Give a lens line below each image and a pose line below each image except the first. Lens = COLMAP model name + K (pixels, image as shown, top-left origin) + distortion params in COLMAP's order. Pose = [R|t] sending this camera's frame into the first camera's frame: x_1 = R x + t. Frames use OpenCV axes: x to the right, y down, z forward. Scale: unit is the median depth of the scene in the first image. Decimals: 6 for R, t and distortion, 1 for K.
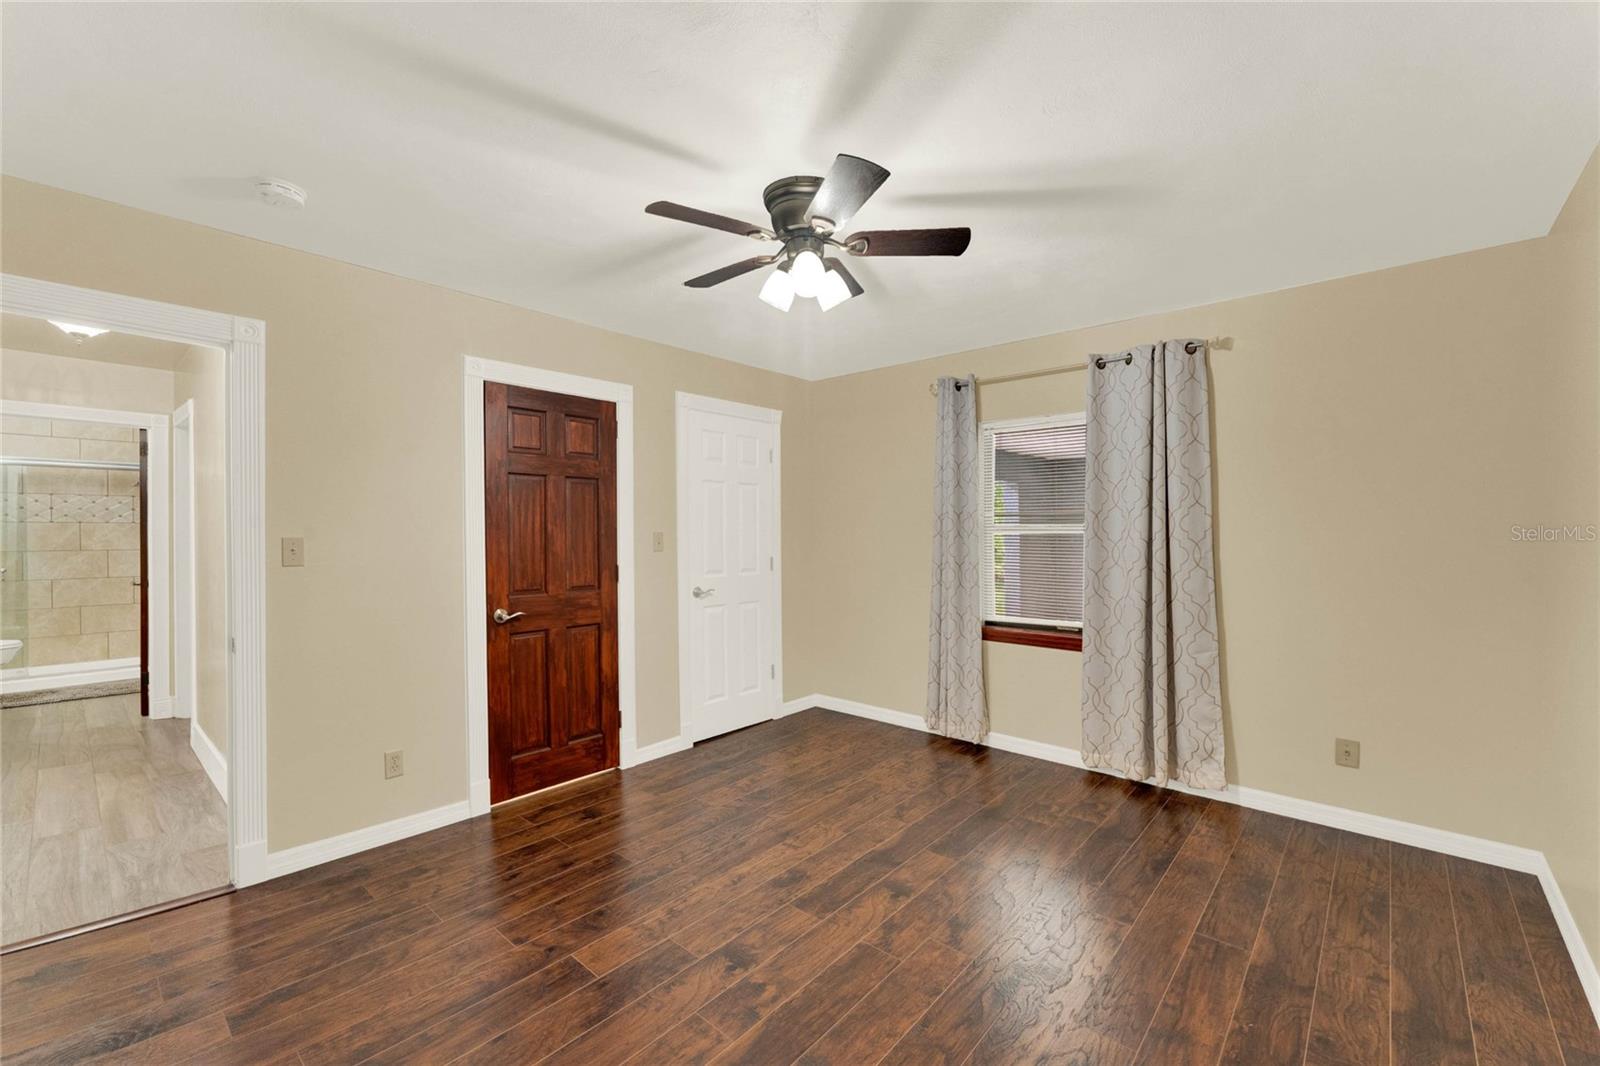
lens RADIAL K [[664.5, 0, 794.6], [0, 664.5, 531.6], [0, 0, 1]] dist [0.005034, 0.000084]
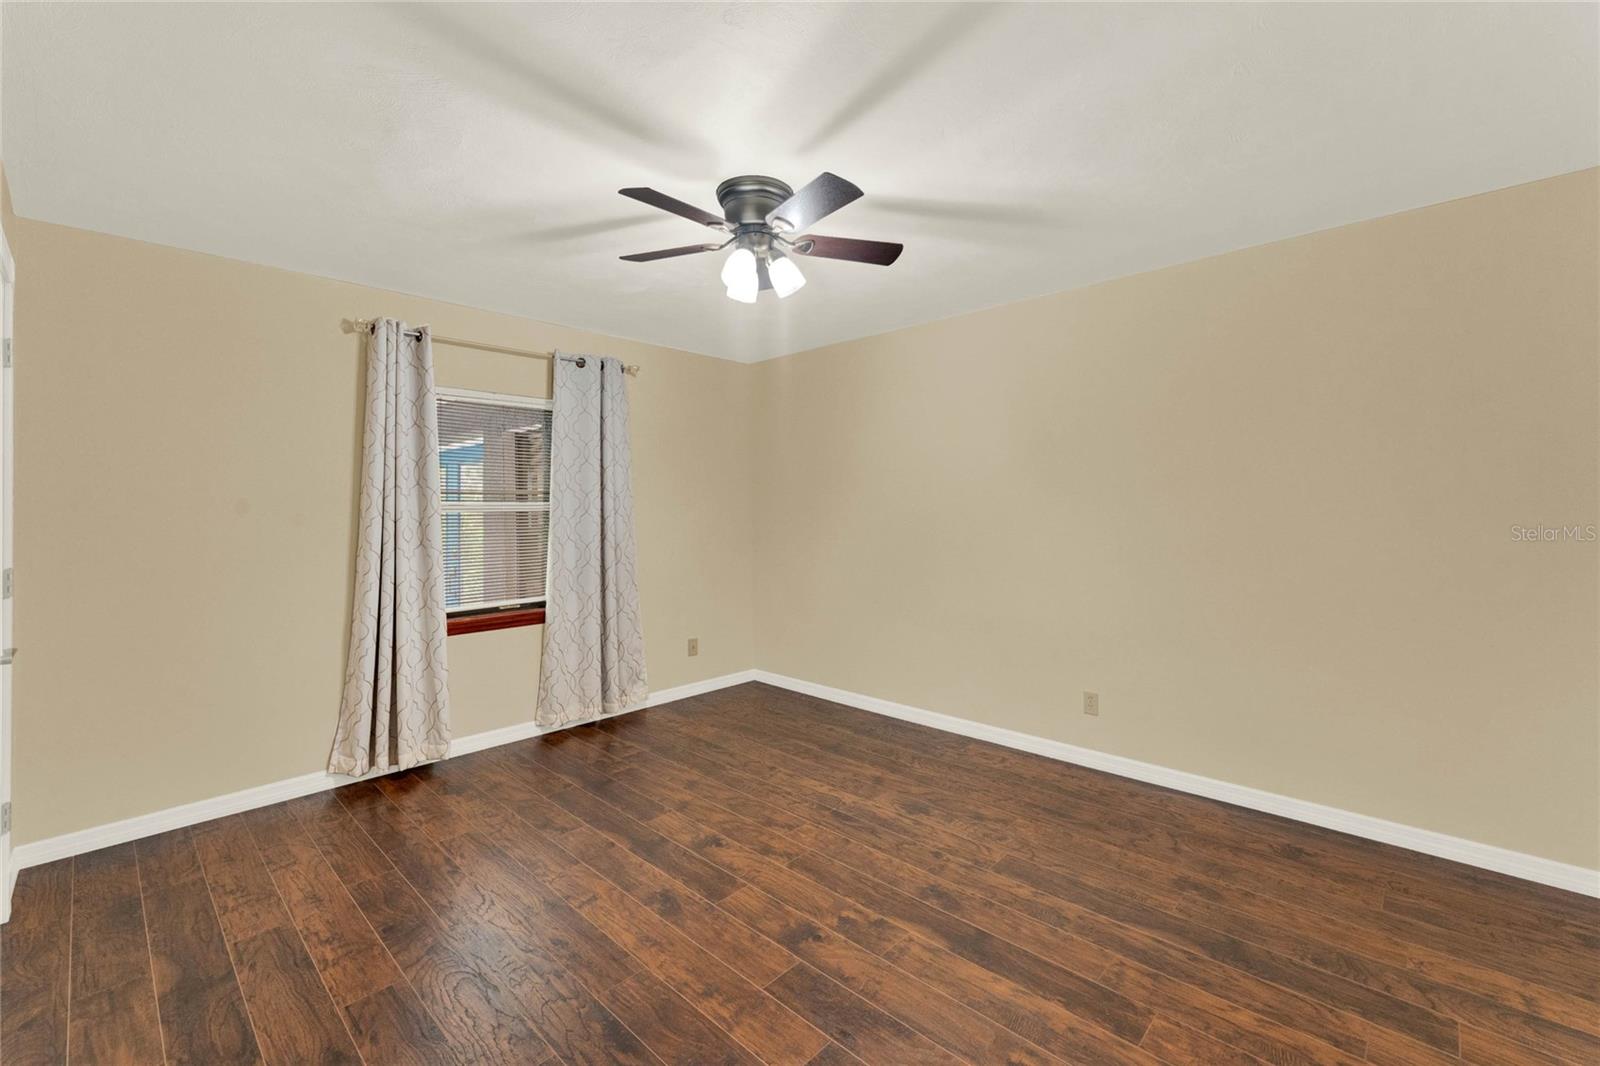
lens RADIAL K [[672.6, 0, 804.2], [0, 672.6, 506.0], [0, 0, 1]] dist [0.014962, 0.000089]
pose [[0.021947, 0.005066, 0.999746, -0.823338], [0.007430, 0.999959, -0.005230, 0.002329], [-0.999732, 0.007543, 0.021909, 0.724052]]
